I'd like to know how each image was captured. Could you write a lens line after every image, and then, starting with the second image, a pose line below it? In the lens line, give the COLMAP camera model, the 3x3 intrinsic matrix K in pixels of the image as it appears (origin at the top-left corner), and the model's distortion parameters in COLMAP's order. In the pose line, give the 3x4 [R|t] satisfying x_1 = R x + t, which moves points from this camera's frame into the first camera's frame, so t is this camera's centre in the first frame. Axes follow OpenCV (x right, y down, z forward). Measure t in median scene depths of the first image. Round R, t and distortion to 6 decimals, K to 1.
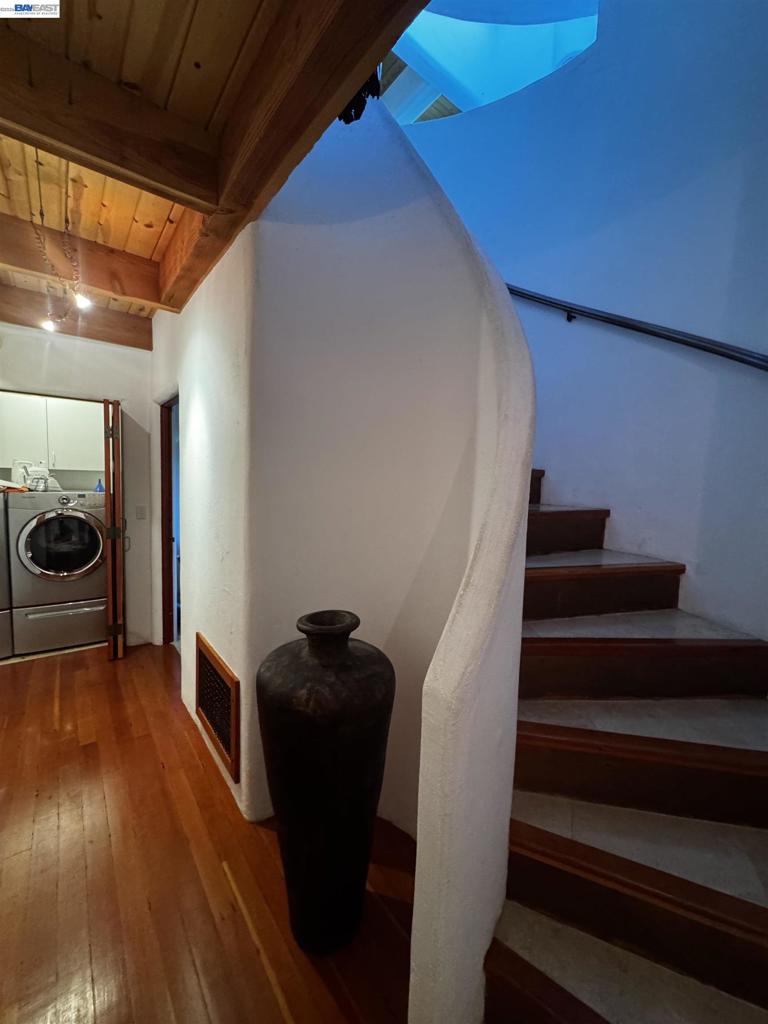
lens RADIAL K [[408.4, 0, 387.1], [0, 408.4, 514.3], [0, 0, 1]] dist [-0.002343, 0.000092]
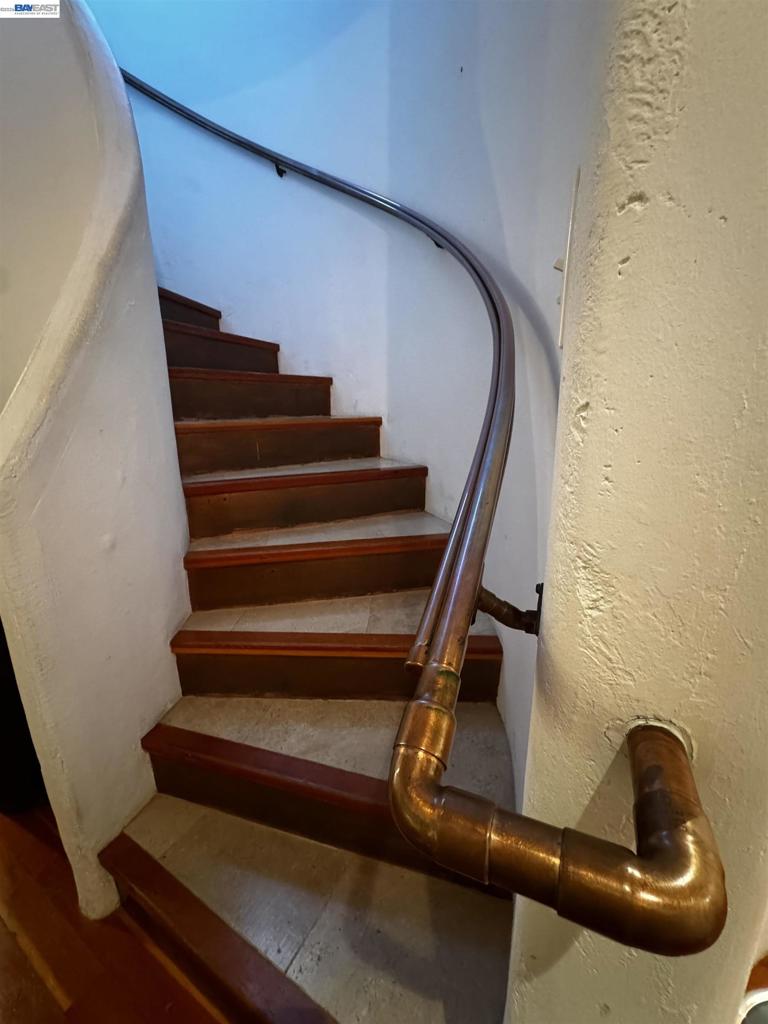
lens RADIAL K [[408.4, 0, 387.1], [0, 408.4, 514.3], [0, 0, 1]] dist [-0.002343, 0.000092]
pose [[0.933990, -0.129254, 0.333102, 0.356434], [0.070480, 0.980605, 0.182886, 0.199479], [-0.350280, -0.147337, 0.924984, -0.117913]]
